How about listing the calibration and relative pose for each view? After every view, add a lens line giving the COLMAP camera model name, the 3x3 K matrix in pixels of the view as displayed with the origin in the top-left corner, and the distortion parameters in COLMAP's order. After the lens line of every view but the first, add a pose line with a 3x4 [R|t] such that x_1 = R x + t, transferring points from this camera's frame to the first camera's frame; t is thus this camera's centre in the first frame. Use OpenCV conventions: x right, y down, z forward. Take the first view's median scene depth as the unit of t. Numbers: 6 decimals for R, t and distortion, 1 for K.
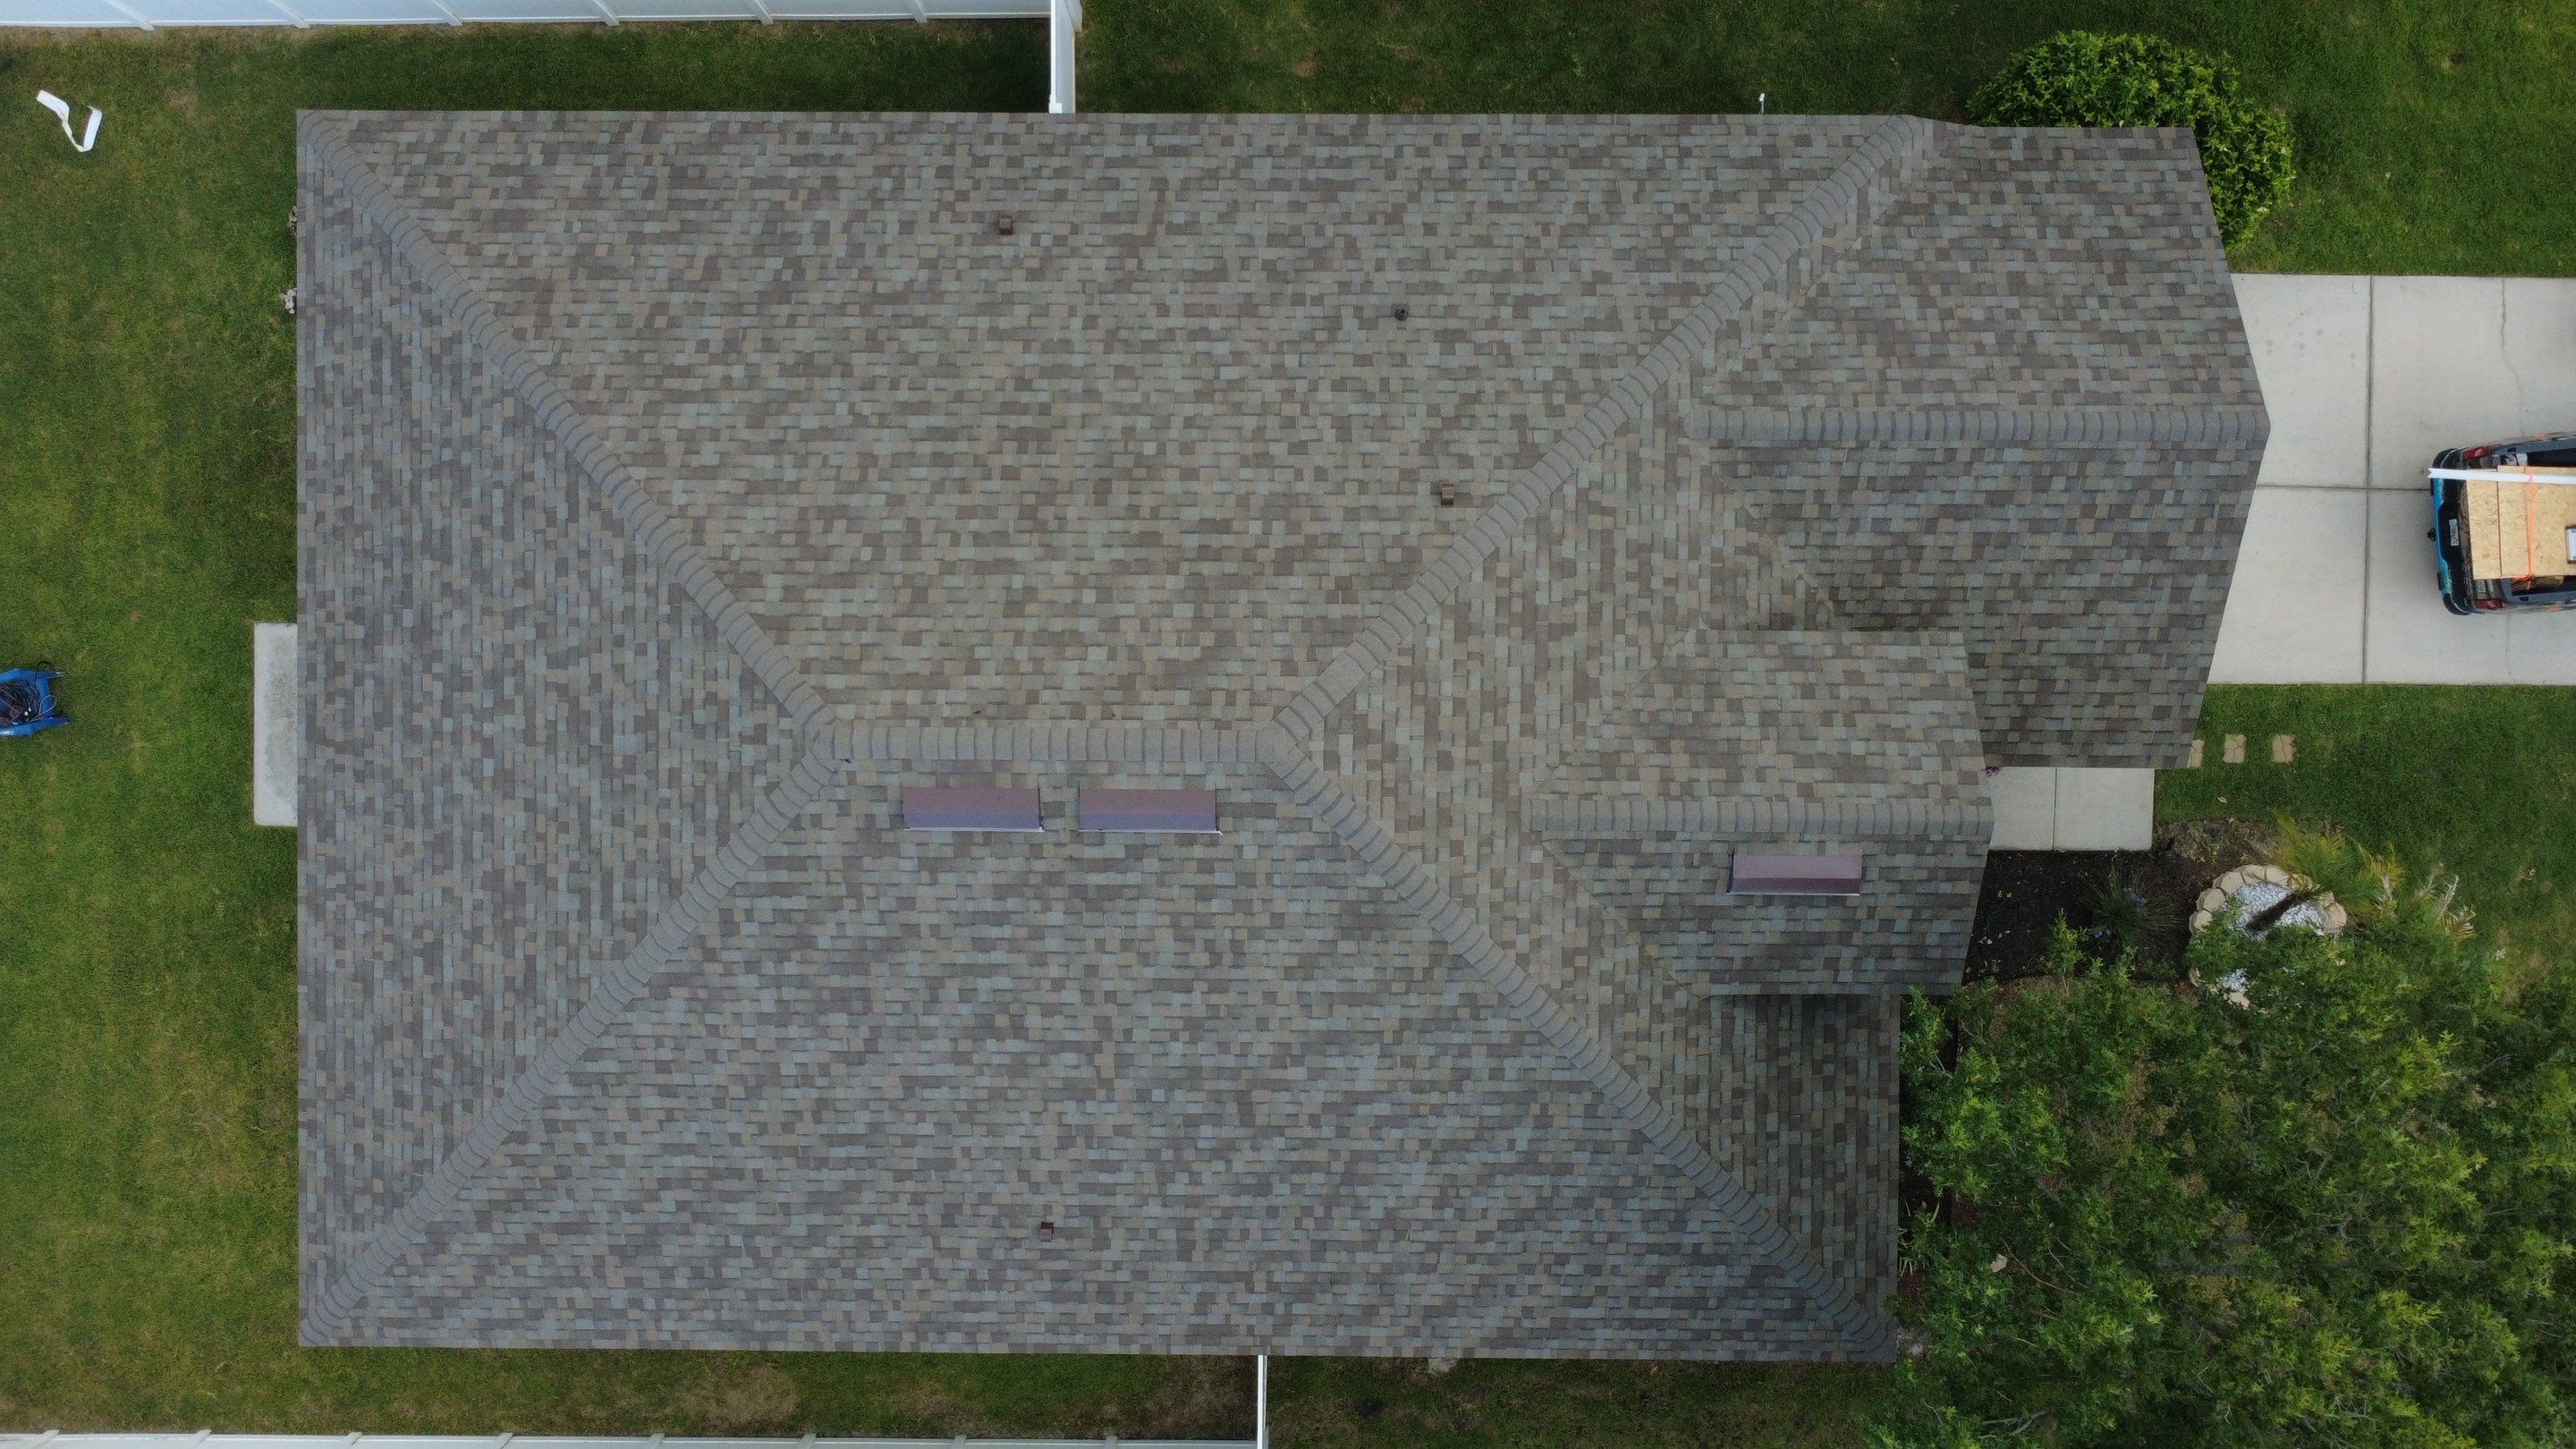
lens RADIAL K [[1877.1, 0, 1283.7], [0, 1877.1, 718.7], [0, 0, 1]] dist [-0.003247, 0.007580]
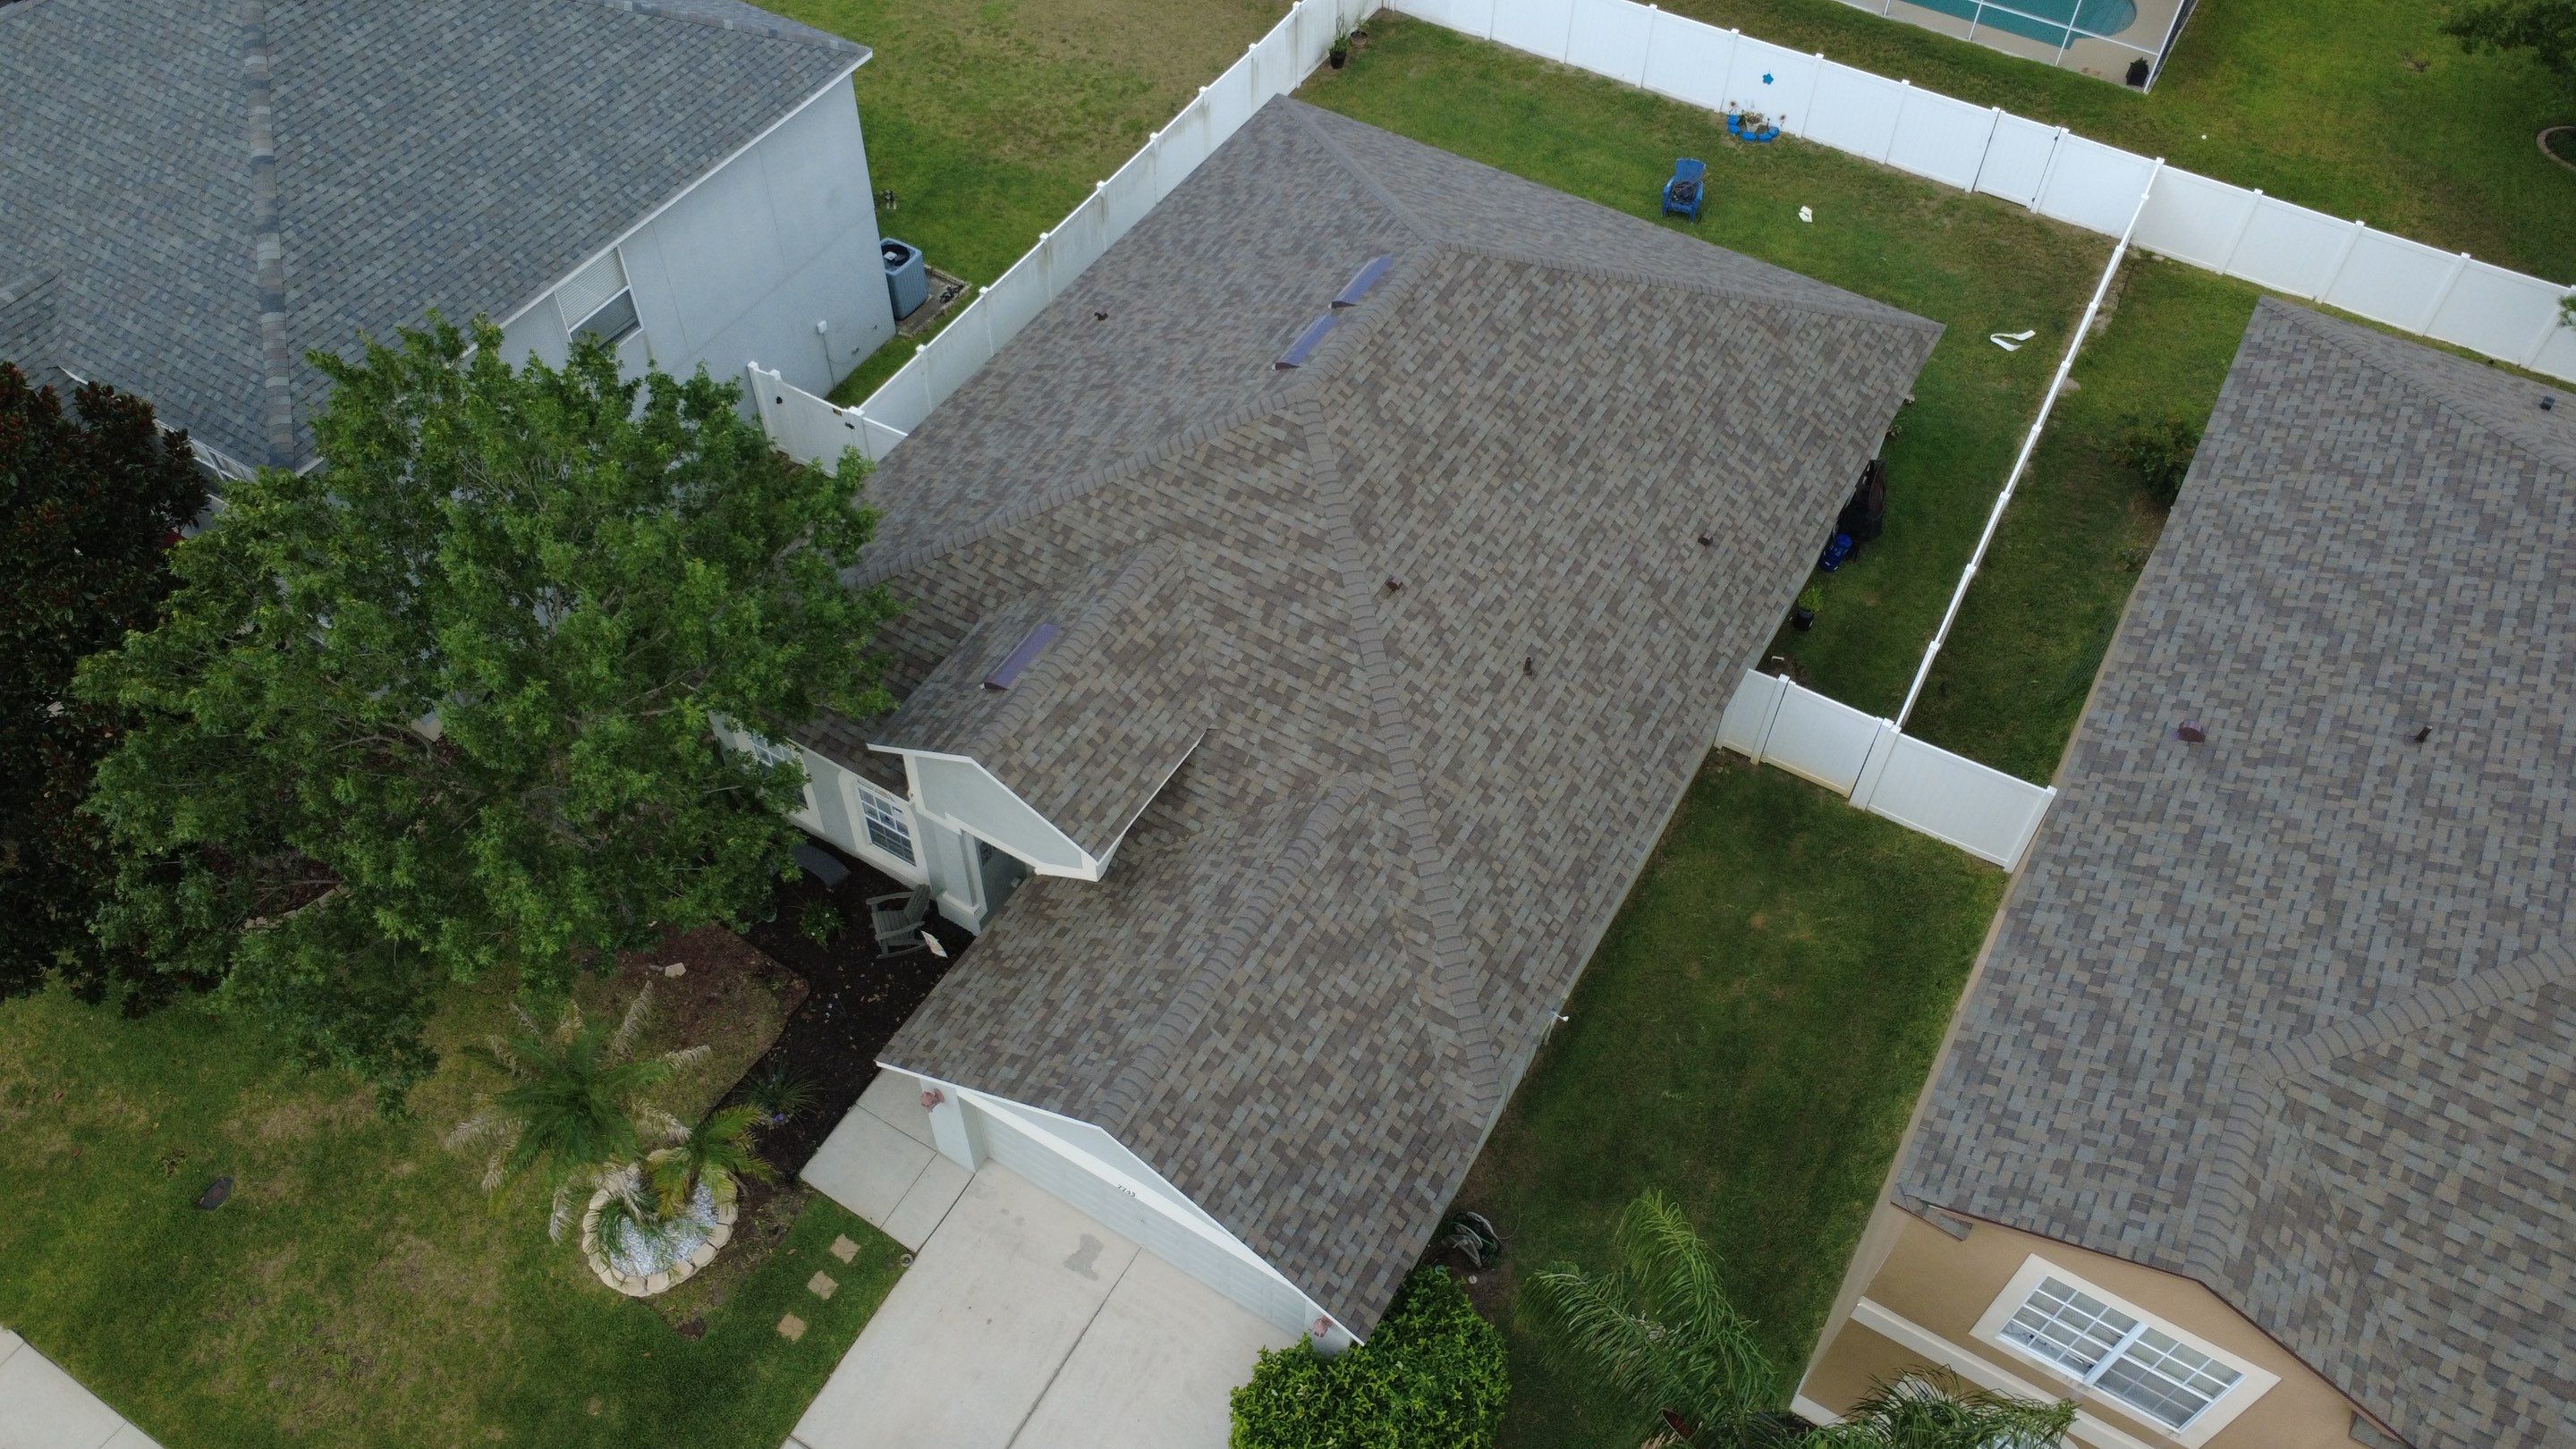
lens RADIAL K [[1877.1, 0, 1285.6], [0, 1877.1, 720.5], [0, 0, 1]] dist [-0.003247, 0.007580]
pose [[-0.503612, 0.668123, -0.547710, 0.893286], [-0.863546, -0.408209, 0.296065, -0.469091], [-0.025772, 0.622075, 0.782534, -0.024657]]
